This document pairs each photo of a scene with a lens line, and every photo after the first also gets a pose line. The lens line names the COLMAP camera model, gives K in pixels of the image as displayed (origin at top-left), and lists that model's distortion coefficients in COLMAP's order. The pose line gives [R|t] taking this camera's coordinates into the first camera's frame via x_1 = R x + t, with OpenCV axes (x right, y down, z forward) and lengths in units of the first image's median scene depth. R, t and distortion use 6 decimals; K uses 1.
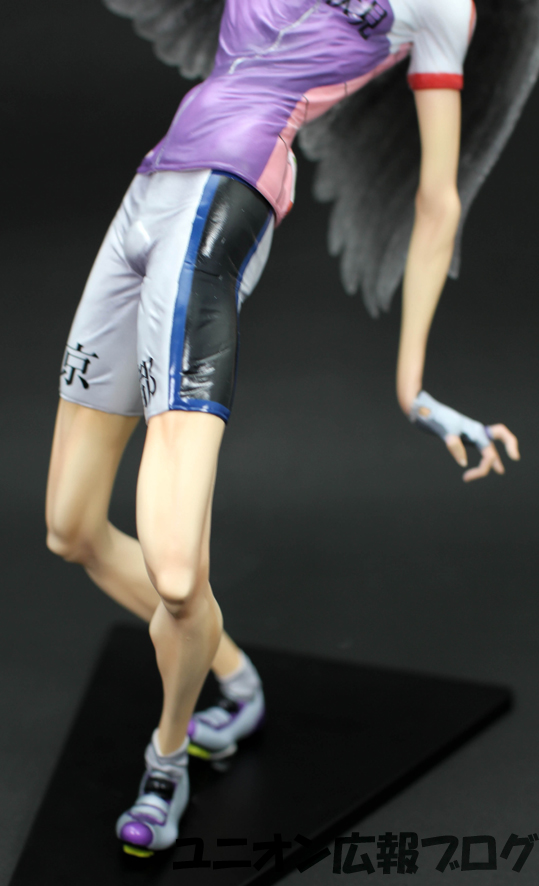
lens RADIAL K [[1386.3, 0, 236.9], [0, 1386.3, 443.3], [0, 0, 1]] dist [-0.157089, 0.007194]
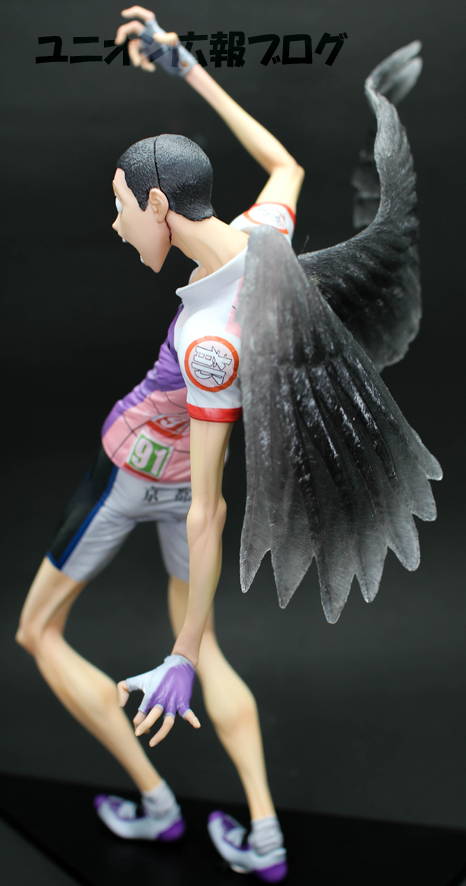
lens RADIAL K [[1275.1, 0, 233.0], [0, 1275.1, 443.0], [0, 0, 1]] dist [-0.204287, 0.013870]
pose [[-0.224068, 0.224922, -0.948264, 1.243010], [-0.265682, 0.922052, 0.281484, -0.585699], [0.937660, 0.315008, -0.146844, 1.275001]]
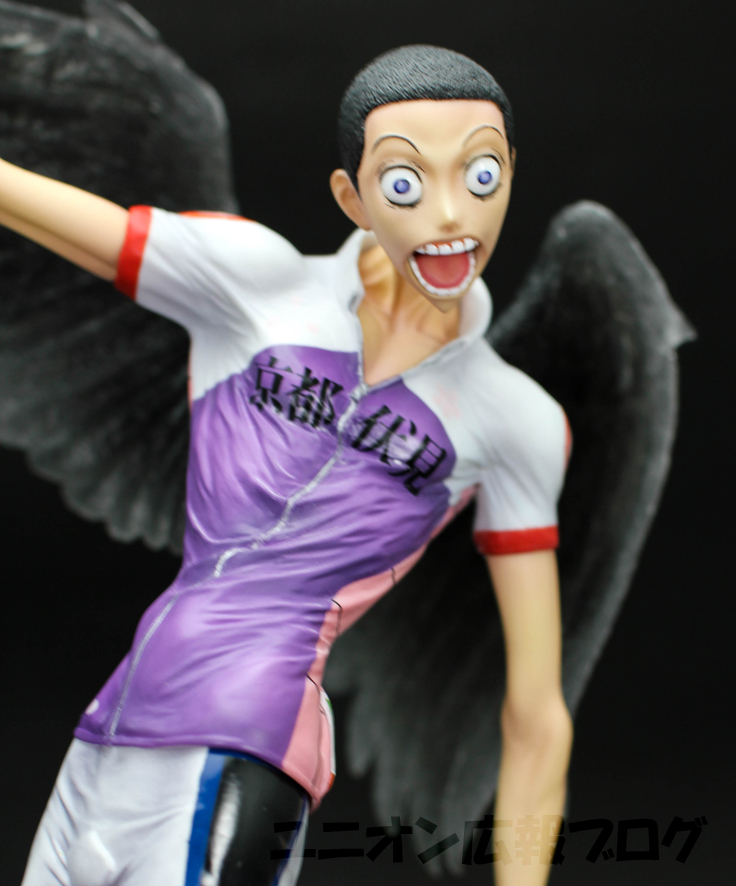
lens RADIAL K [[1858.3, 0, 368.7], [0, 1858.3, 514.8], [0, 0, 1]] dist [-0.190127, 0.186200]
pose [[0.985598, -0.077620, 0.150236, -0.060734], [0.101024, 0.982733, -0.155019, -0.157162], [-0.135609, 0.167964, 0.976421, 0.155957]]
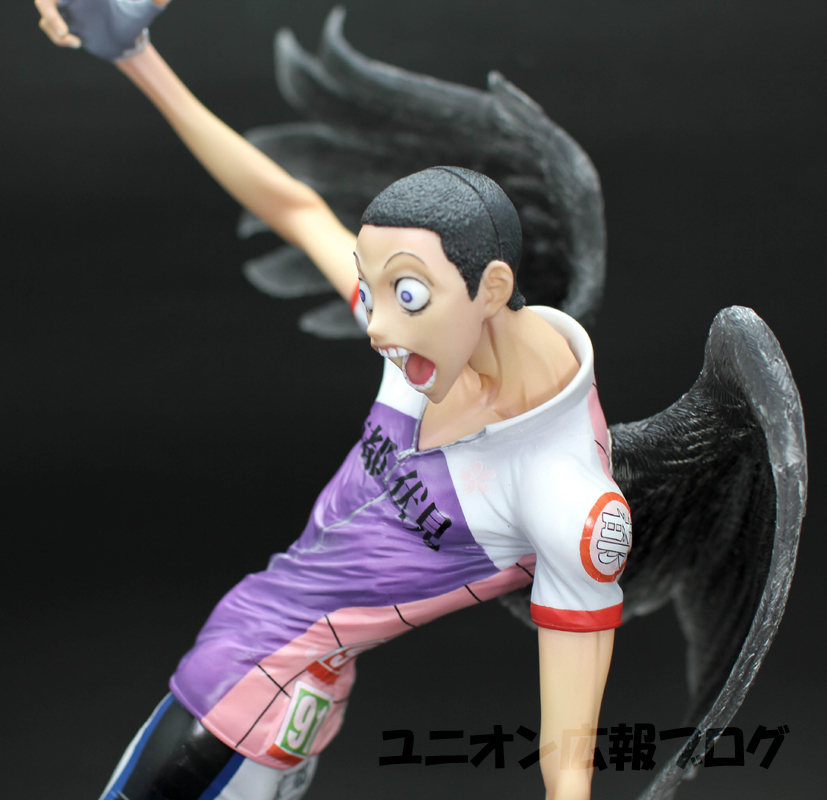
lens RADIAL K [[1630.0, 0, 412.4], [0, 1630.0, 352.6], [0, 0, 1]] dist [-0.203700, -0.010195]
pose [[0.635907, 0.097195, -0.765621, 0.770457], [-0.212526, 0.975736, -0.052649, -0.360186], [0.741927, 0.196194, 0.641134, 0.412763]]
